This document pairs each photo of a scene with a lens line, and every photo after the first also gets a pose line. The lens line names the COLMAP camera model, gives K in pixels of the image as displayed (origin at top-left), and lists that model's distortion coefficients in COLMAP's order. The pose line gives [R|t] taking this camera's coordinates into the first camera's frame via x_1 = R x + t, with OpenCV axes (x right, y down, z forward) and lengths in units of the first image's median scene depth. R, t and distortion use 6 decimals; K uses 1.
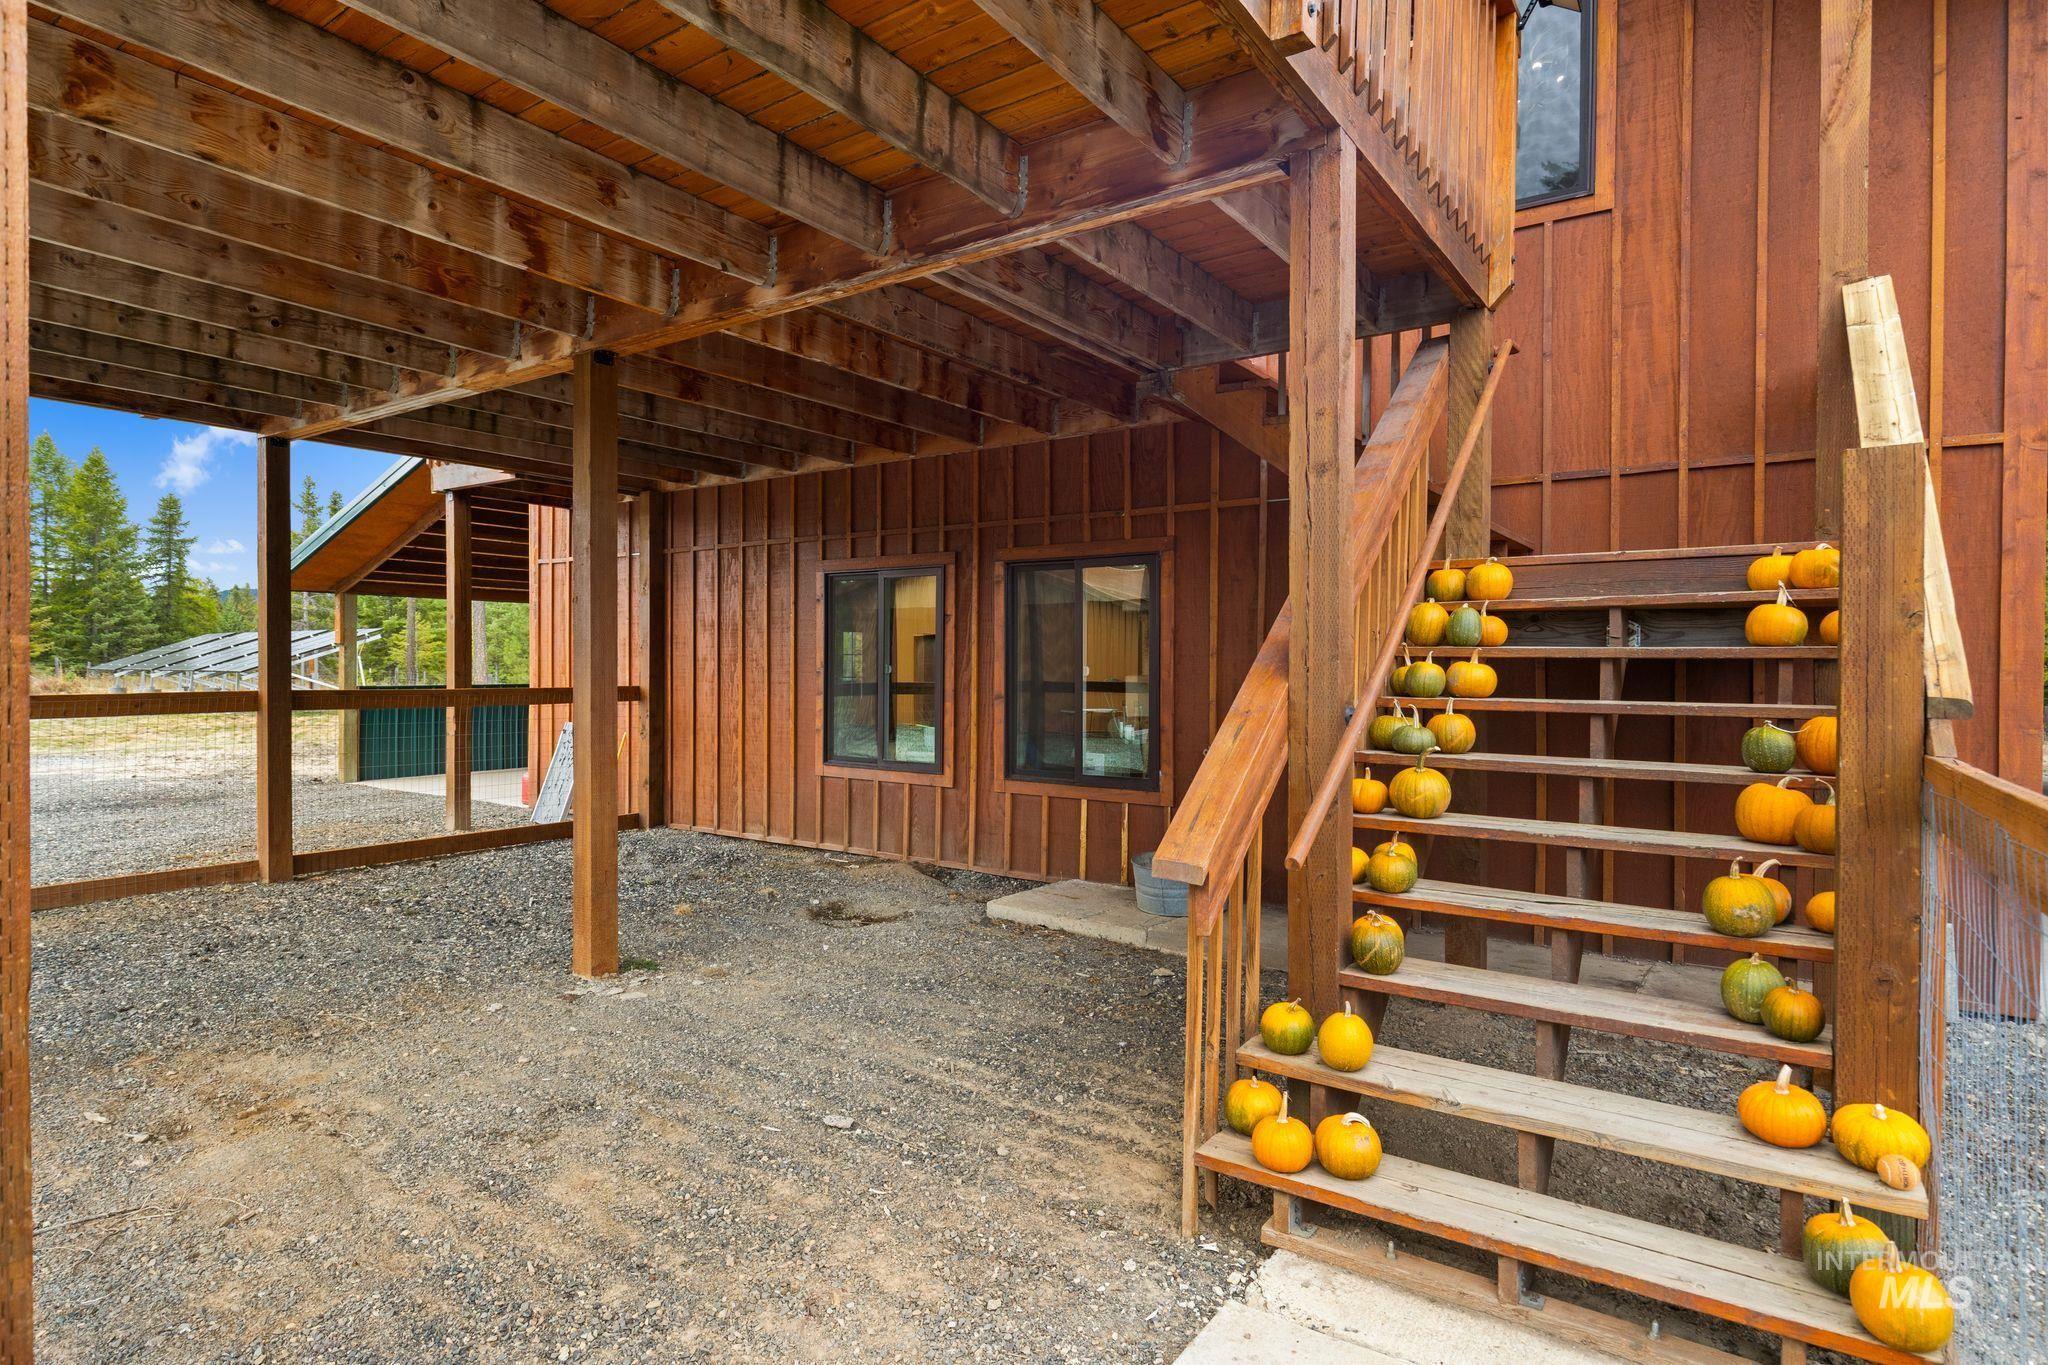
lens RADIAL K [[1076.9, 0, 1024.0], [0, 1076.9, 682.5], [0, 0, 1]] dist [-0.000103, 0.000093]
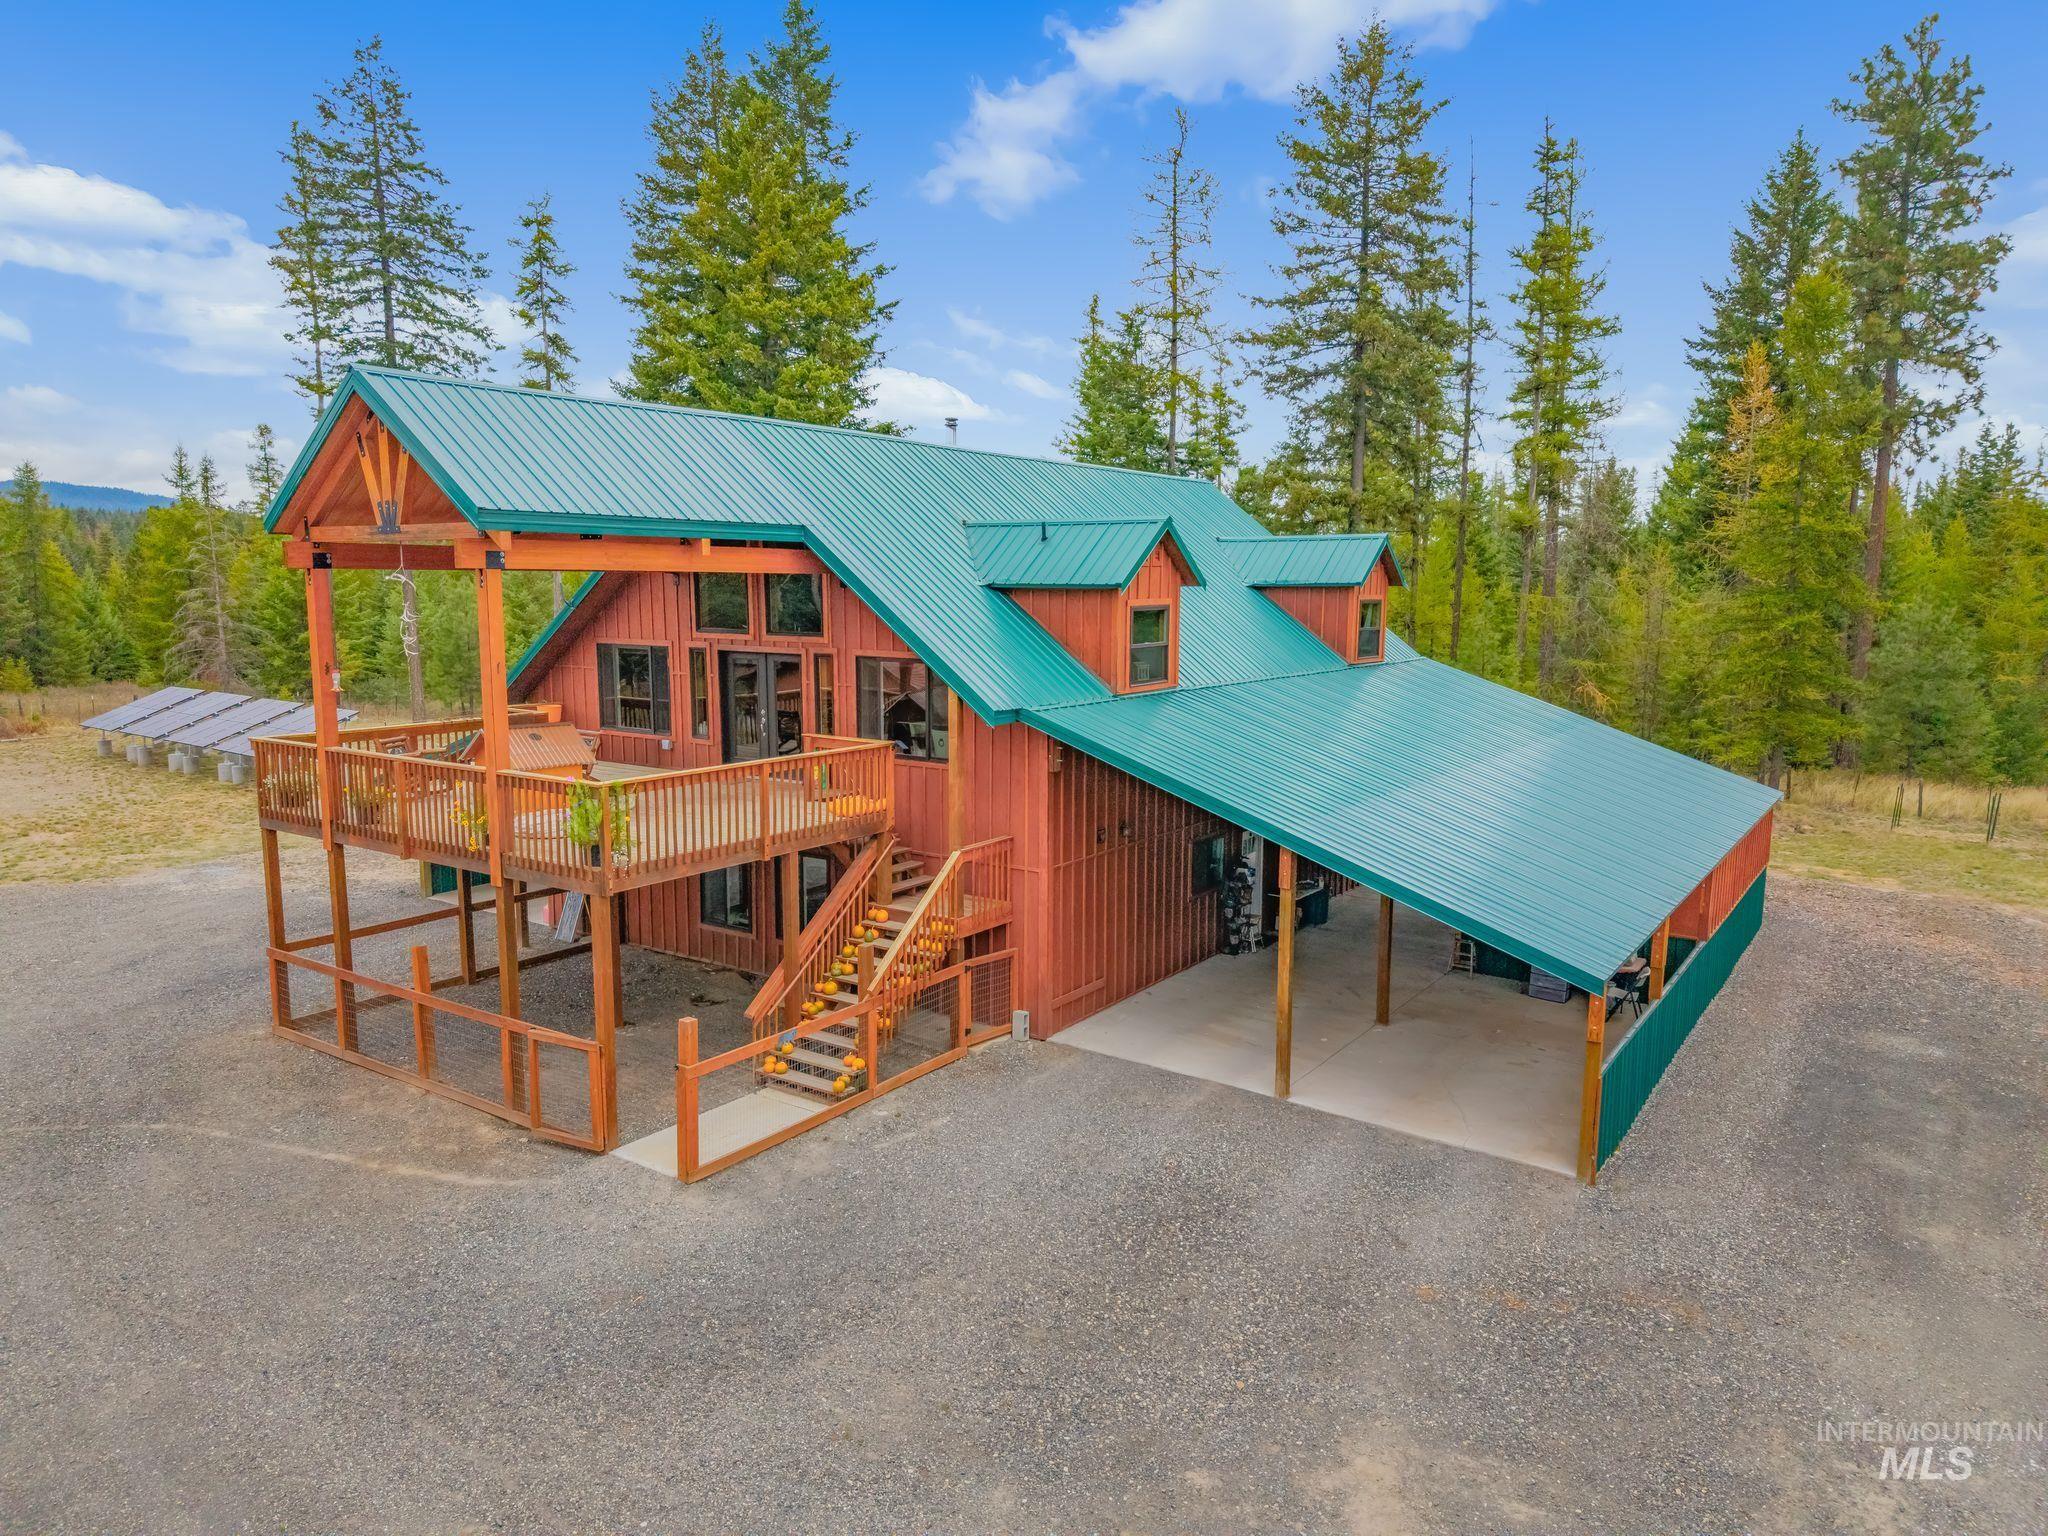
lens RADIAL K [[1361.8, 0, 1024.0], [0, 1361.8, 768.0], [0, 0, 1]] dist [0.007034, -0.000003]
pose [[0.999995, 0.000367, 0.003034, 0.555582], [-0.000742, 0.992218, 0.124513, -0.702648], [-0.002965, -0.124515, 0.992213, -2.052975]]
